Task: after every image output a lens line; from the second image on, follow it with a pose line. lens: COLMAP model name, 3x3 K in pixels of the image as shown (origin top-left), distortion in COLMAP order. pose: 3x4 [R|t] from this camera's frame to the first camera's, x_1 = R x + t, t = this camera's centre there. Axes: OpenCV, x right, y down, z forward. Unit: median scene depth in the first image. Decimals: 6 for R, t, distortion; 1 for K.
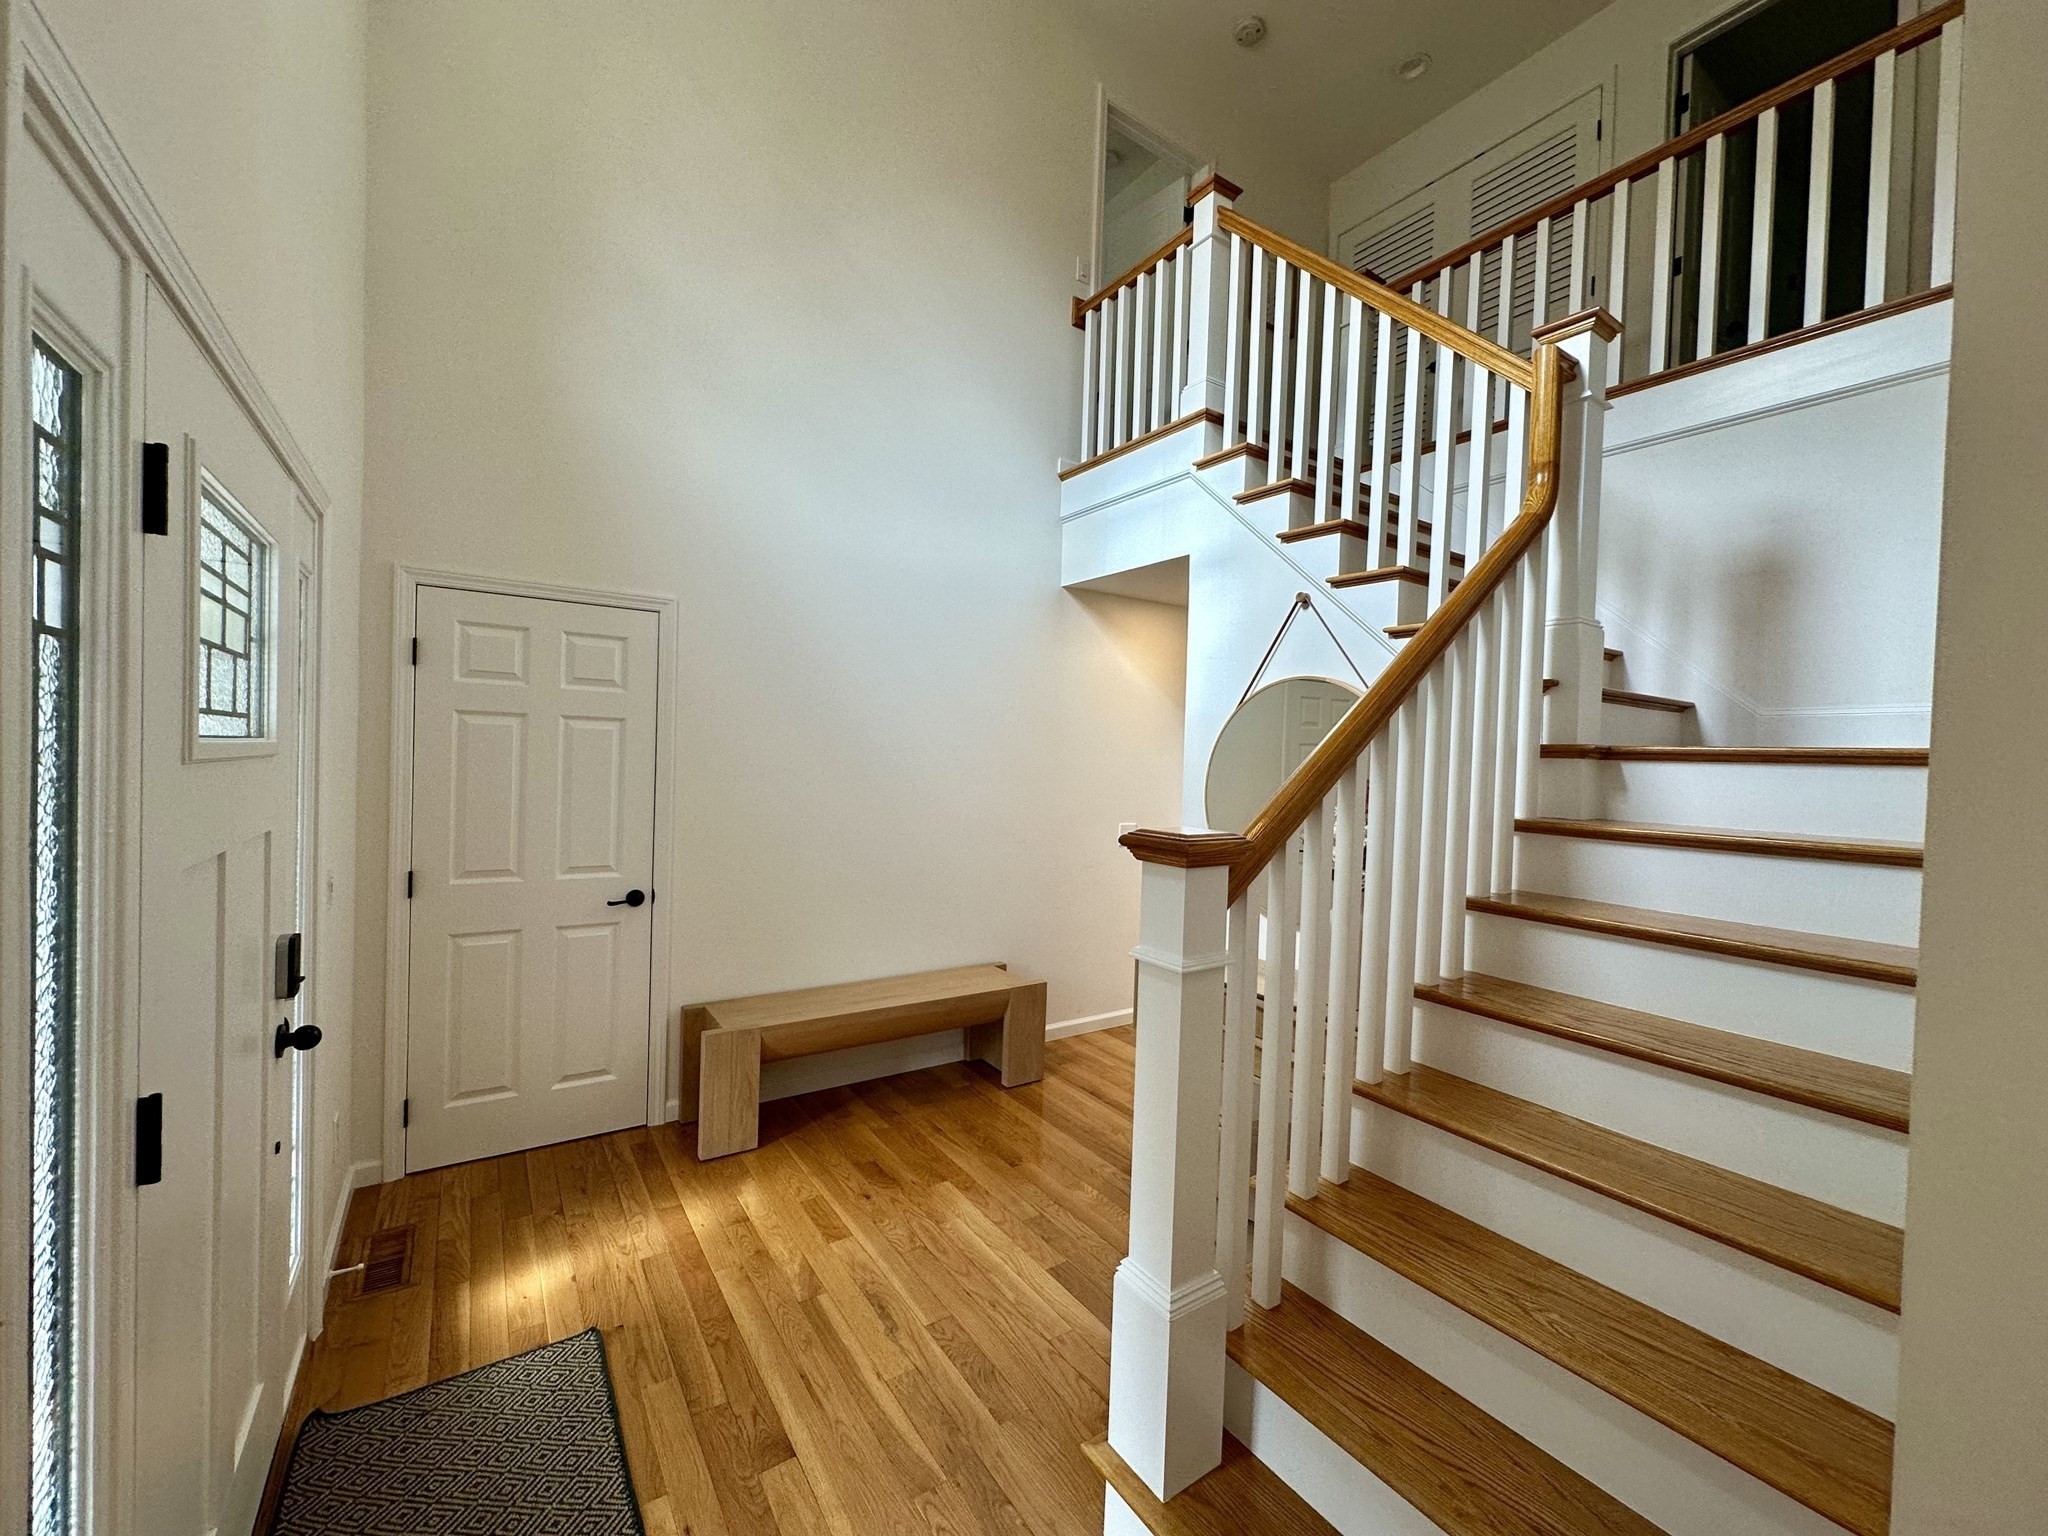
lens RADIAL K [[815.8, 0, 1014.2], [0, 815.8, 766.8], [0, 0, 1]] dist [-0.001990, 0.000211]
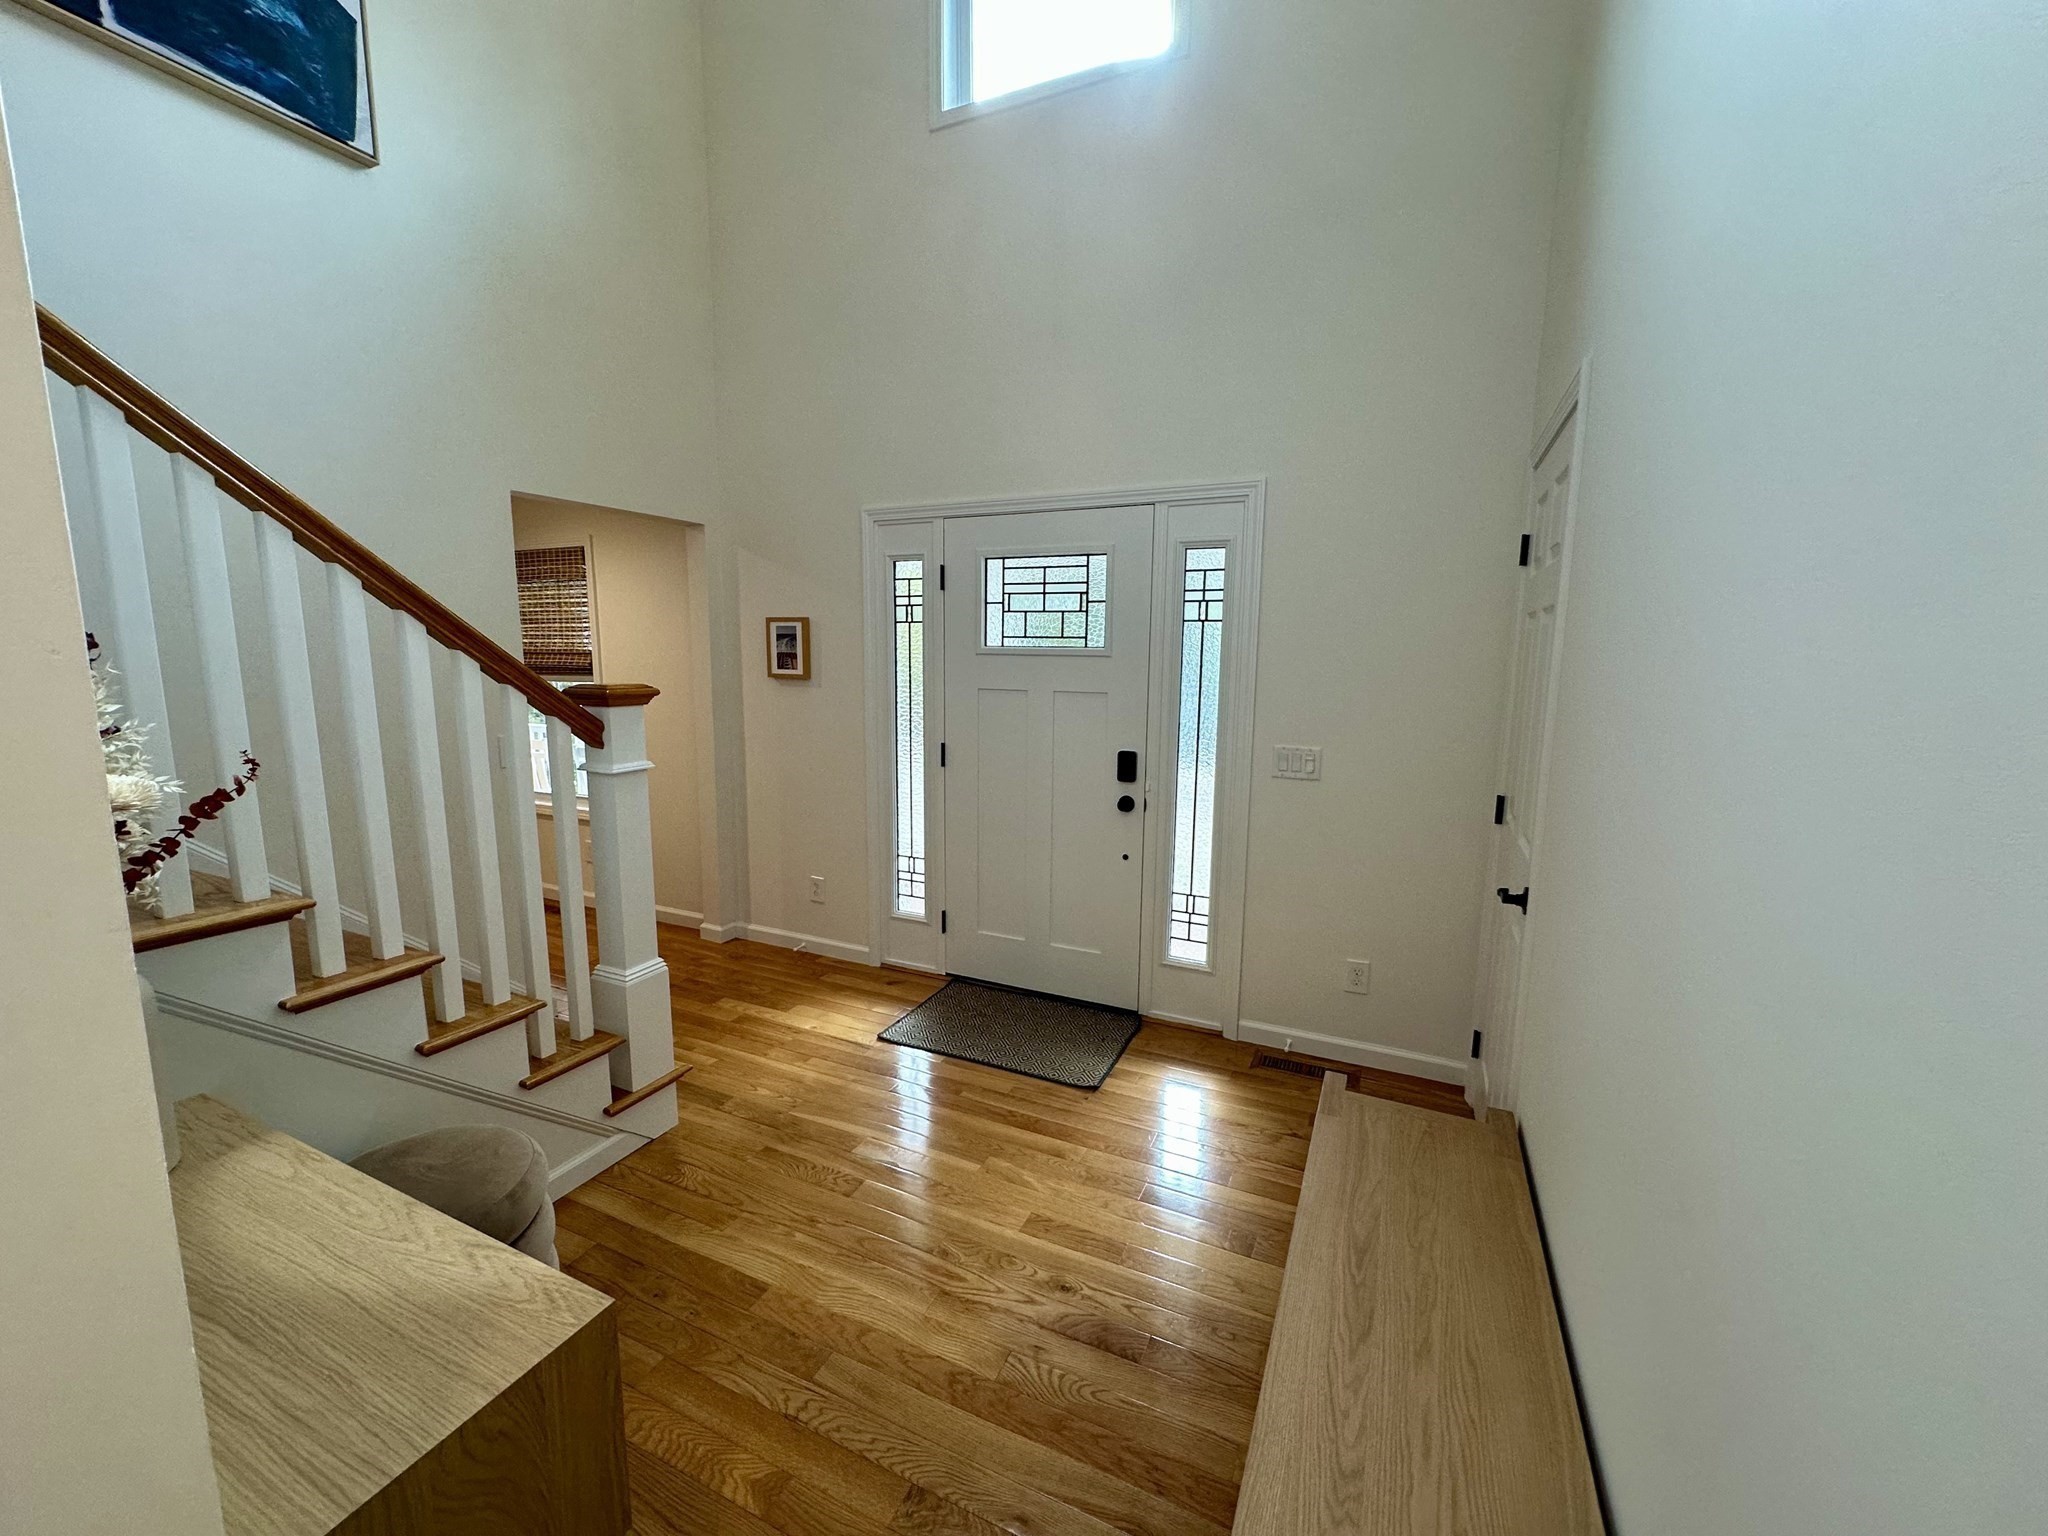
lens RADIAL K [[815.8, 0, 1025.0], [0, 815.8, 770.3], [0, 0, 1]] dist [-0.001990, 0.000211]
pose [[-0.853007, 0.039913, -0.520371, 0.226878], [-0.038976, 0.989415, 0.139780, -0.003798], [0.520443, 0.139515, -0.842422, 1.765903]]
